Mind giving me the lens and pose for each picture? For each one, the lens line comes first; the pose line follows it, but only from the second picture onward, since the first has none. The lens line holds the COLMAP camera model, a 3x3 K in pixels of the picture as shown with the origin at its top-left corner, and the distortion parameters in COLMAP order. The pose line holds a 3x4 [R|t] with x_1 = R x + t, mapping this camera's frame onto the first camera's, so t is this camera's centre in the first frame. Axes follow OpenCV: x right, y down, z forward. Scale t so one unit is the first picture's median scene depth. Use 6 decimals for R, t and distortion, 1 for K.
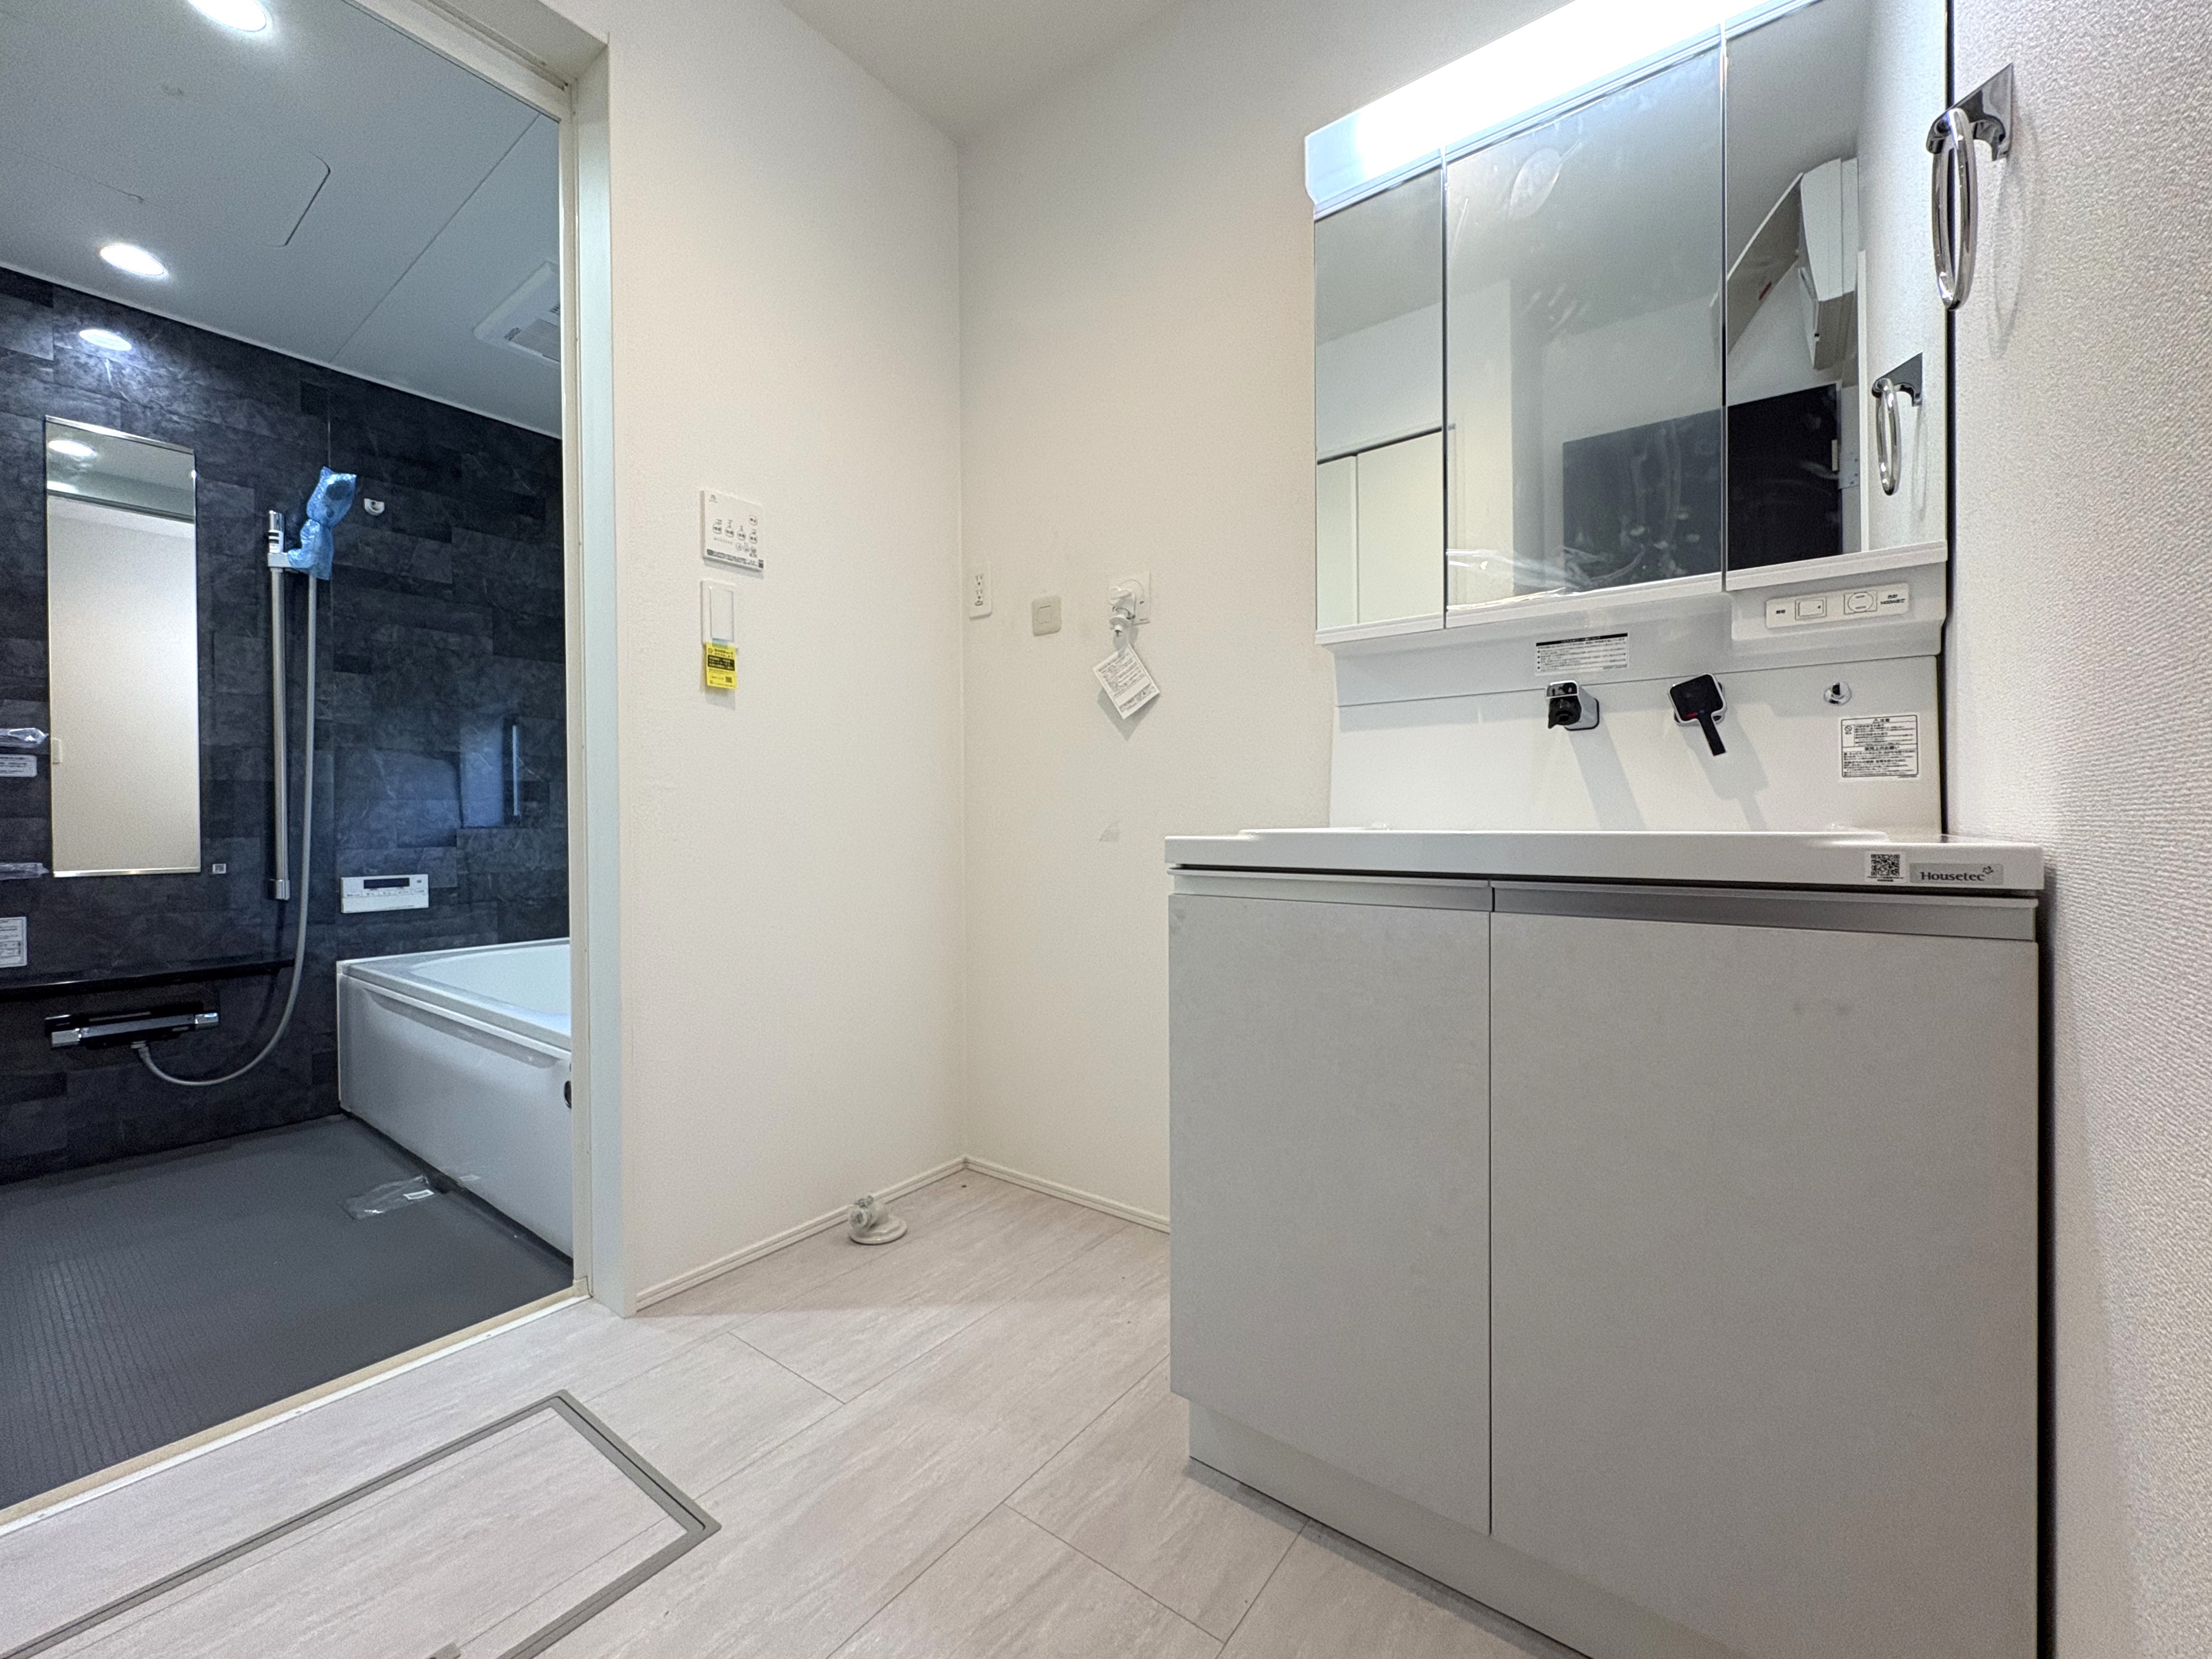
lens RADIAL K [[889.9, 0, 1102.3], [0, 889.9, 829.7], [0, 0, 1]] dist [0.002678, 0.000402]
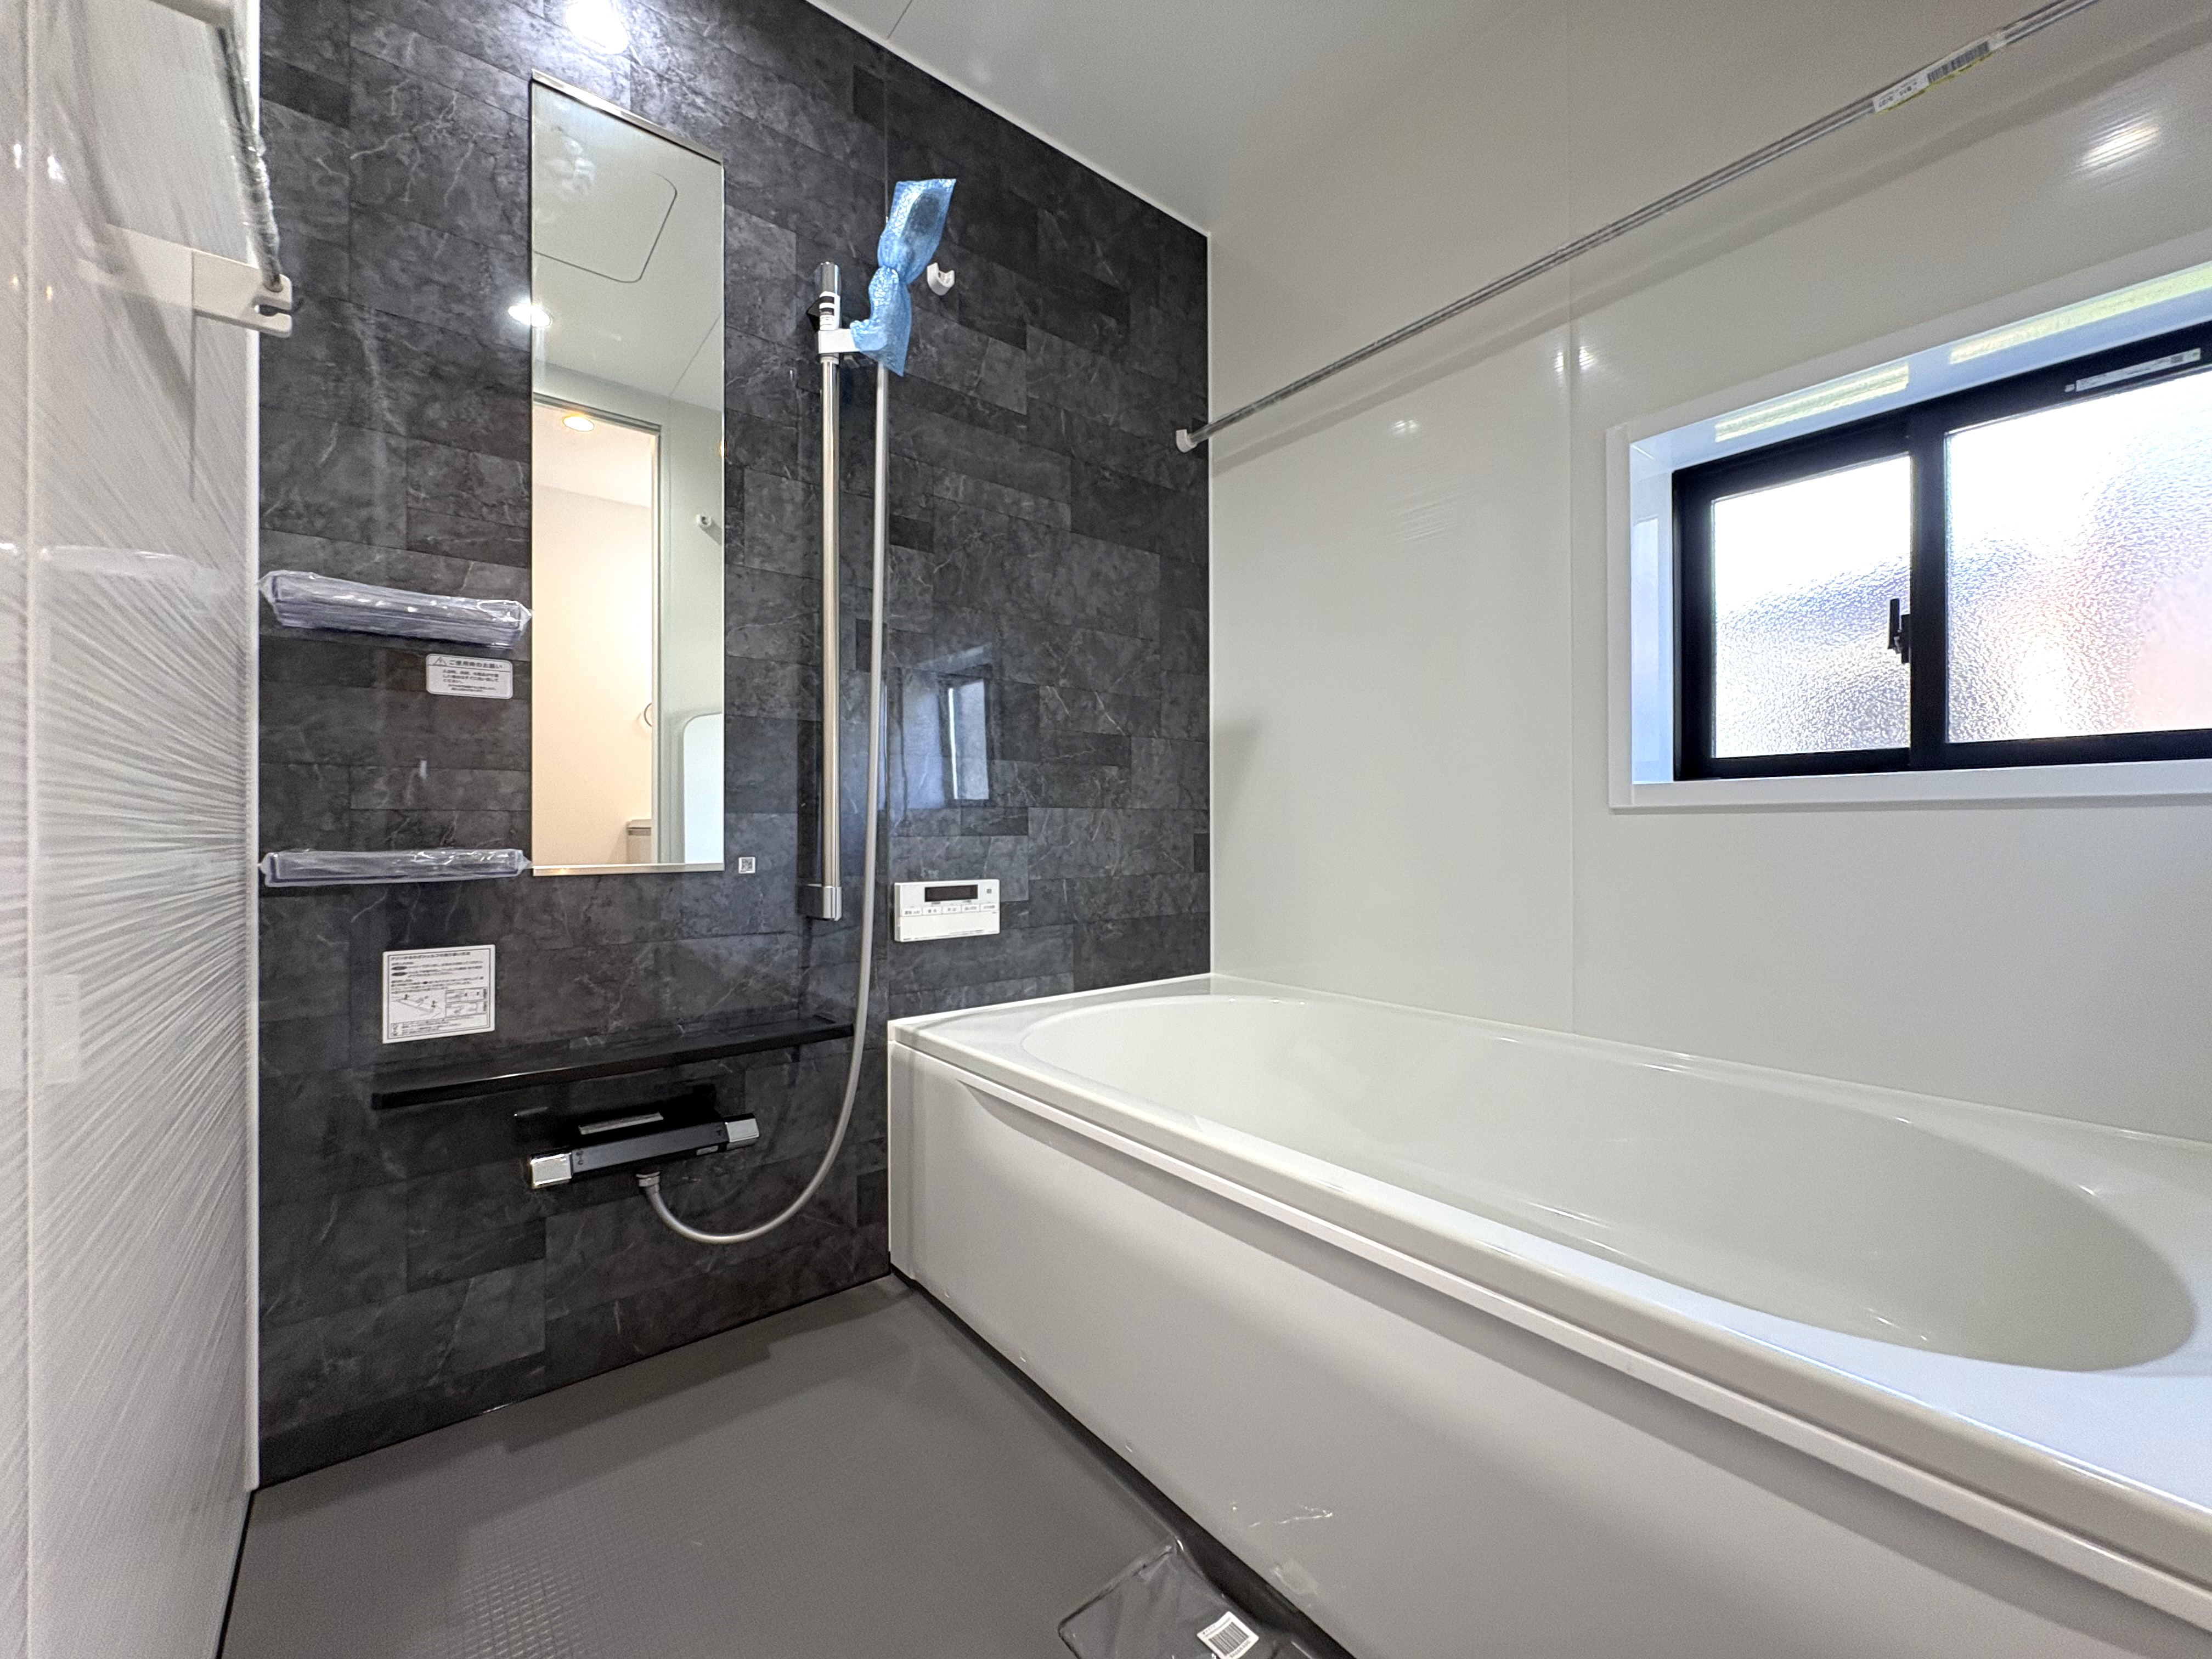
lens RADIAL K [[889.9, 0, 1111.6], [0, 889.9, 830.0], [0, 0, 1]] dist [0.002678, 0.000402]
pose [[0.970275, 0.008984, -0.241839, -0.592072], [-0.010413, 0.999935, -0.004633, 0.019912], [0.241782, 0.007013, 0.970305, 0.469766]]
